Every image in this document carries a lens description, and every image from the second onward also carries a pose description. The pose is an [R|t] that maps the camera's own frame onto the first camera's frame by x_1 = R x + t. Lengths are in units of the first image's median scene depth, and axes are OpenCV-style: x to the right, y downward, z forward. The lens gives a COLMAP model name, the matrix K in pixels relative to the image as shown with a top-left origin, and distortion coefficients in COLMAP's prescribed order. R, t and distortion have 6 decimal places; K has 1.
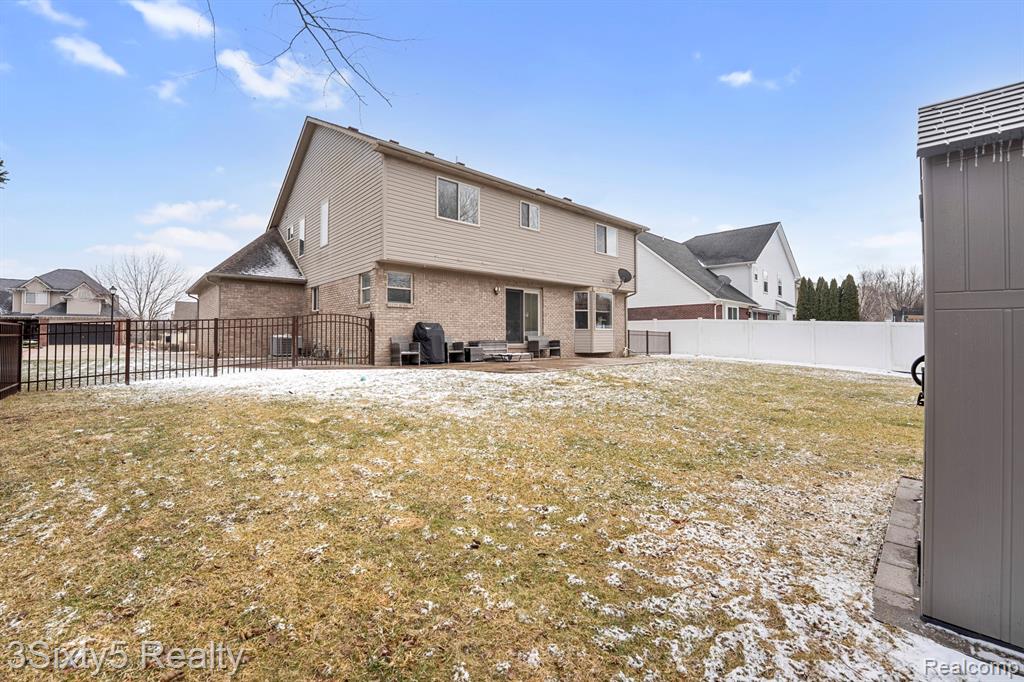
lens RADIAL K [[430.2, 0, 512.0], [0, 430.2, 341.0], [0, 0, 1]] dist [-0.001581, -0.000138]
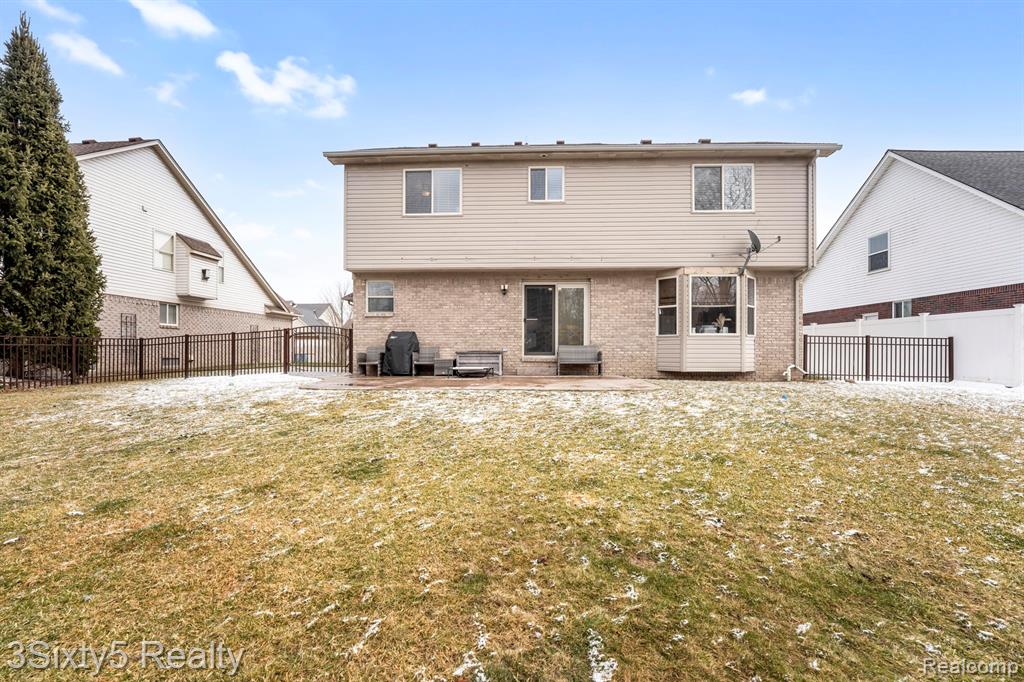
lens RADIAL K [[413.3, 0, 512.2], [0, 413.3, 364.8], [0, 0, 1]] dist [-0.001337, -0.000104]
pose [[0.713787, 0.025724, -0.699890, 0.501120], [-0.007195, 0.999542, 0.029399, 0.001281], [0.700326, -0.015949, 0.713645, 0.439349]]
